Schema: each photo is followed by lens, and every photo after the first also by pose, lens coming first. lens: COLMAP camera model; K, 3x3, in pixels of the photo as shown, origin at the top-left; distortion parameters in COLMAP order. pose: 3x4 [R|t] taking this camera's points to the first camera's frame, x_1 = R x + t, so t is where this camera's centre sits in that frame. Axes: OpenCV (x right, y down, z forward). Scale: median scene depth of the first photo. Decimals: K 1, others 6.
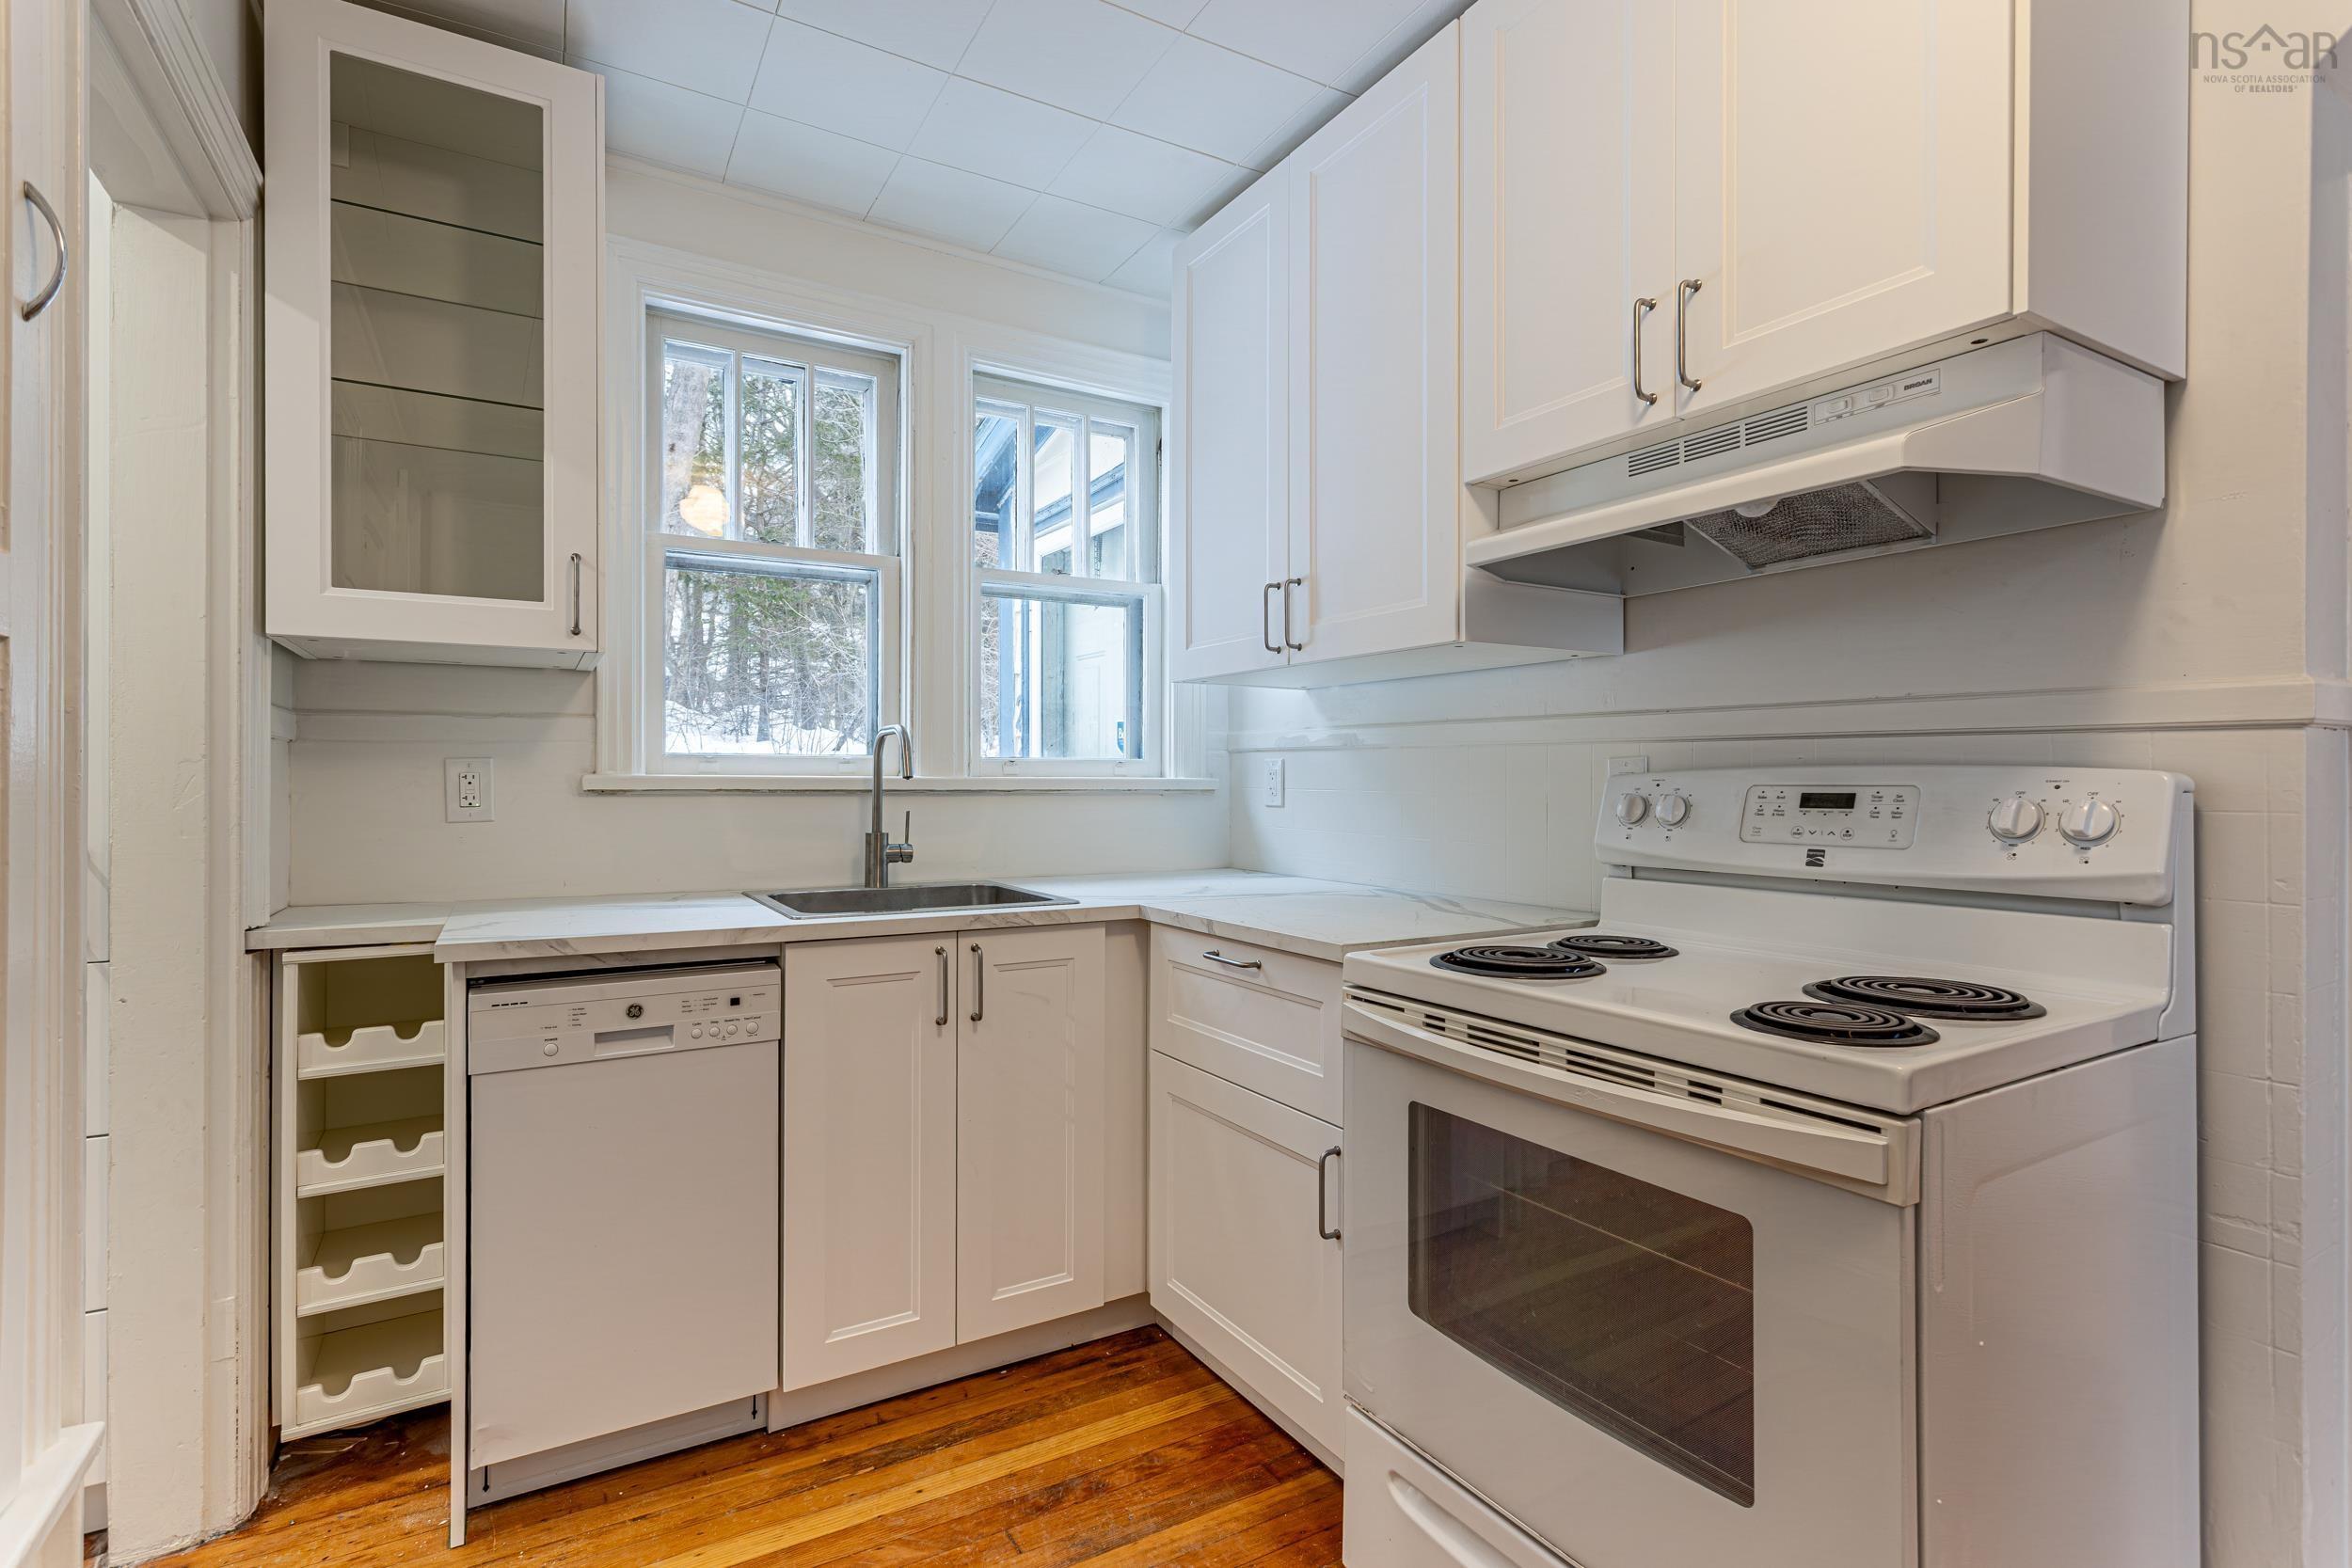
lens RADIAL K [[1114.0, 0, 1172.2], [0, 1114.0, 781.6], [0, 0, 1]] dist [-0.001317, 0.001842]
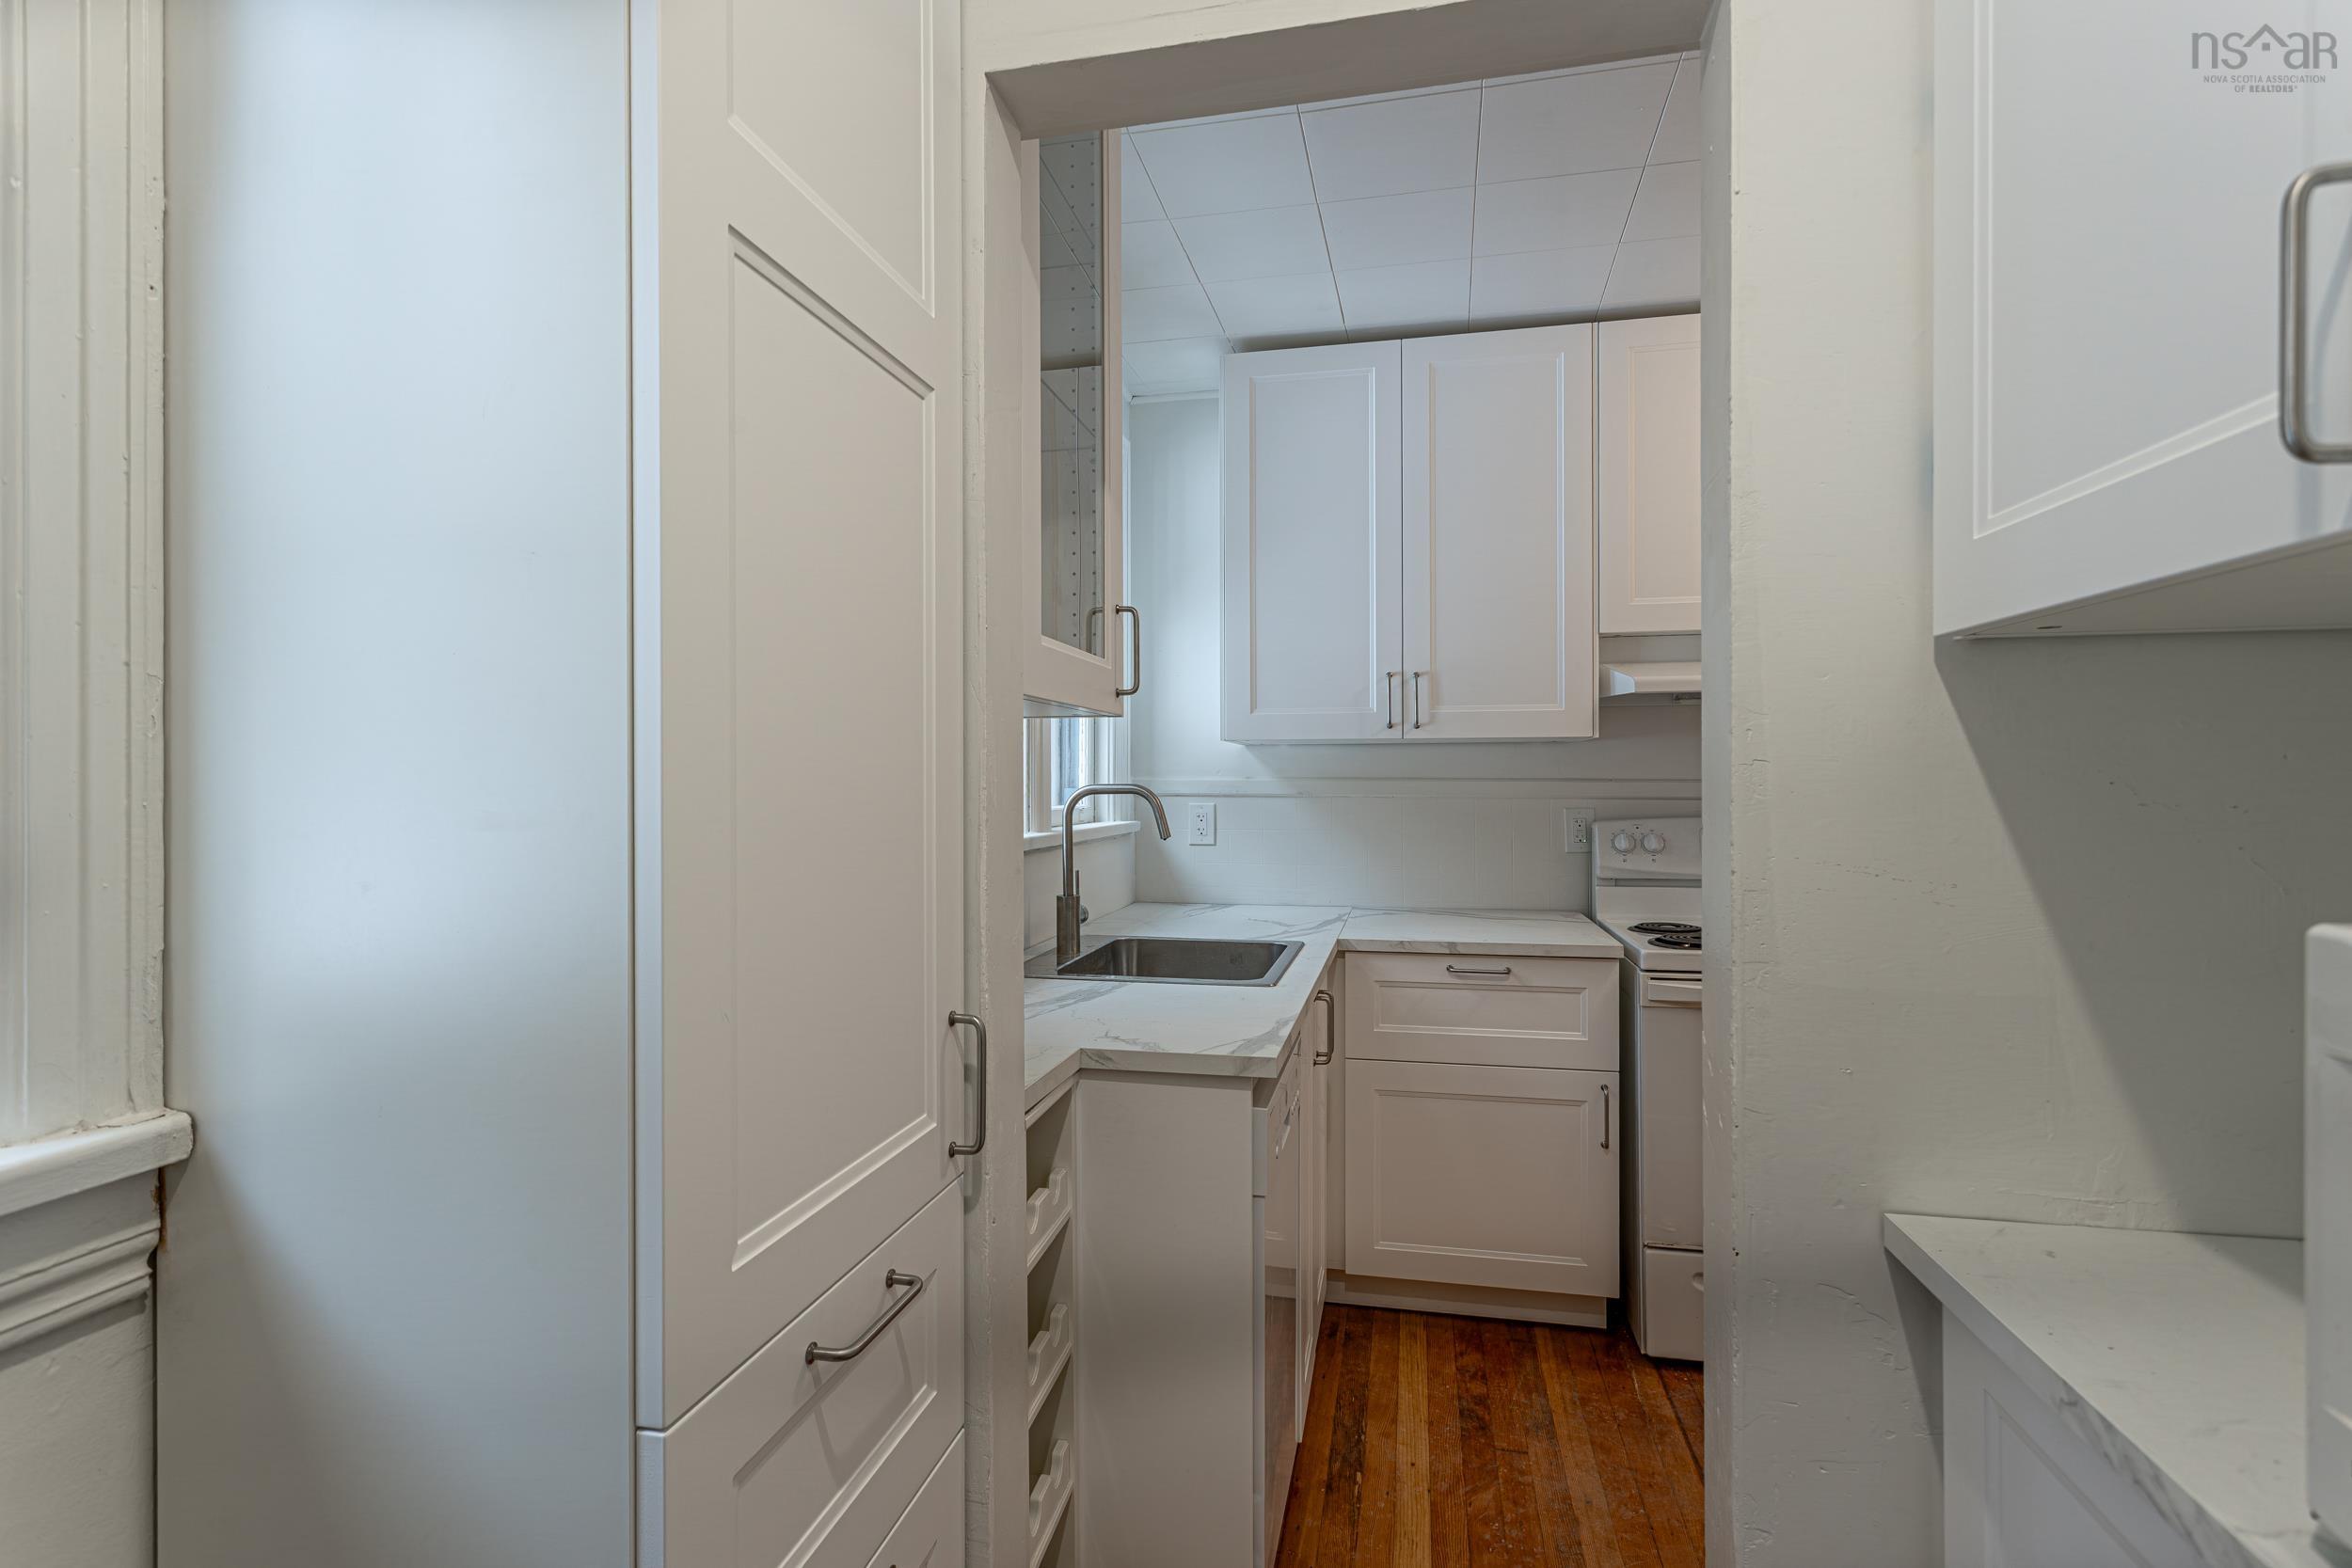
lens RADIAL K [[1114.0, 0, 1171.2], [0, 1114.0, 779.6], [0, 0, 1]] dist [-0.001317, 0.001842]
pose [[0.680822, -0.004207, 0.732437, -1.154125], [0.005692, 0.999984, 0.000453, -0.067856], [-0.732427, 0.003861, 0.680835, 0.369290]]
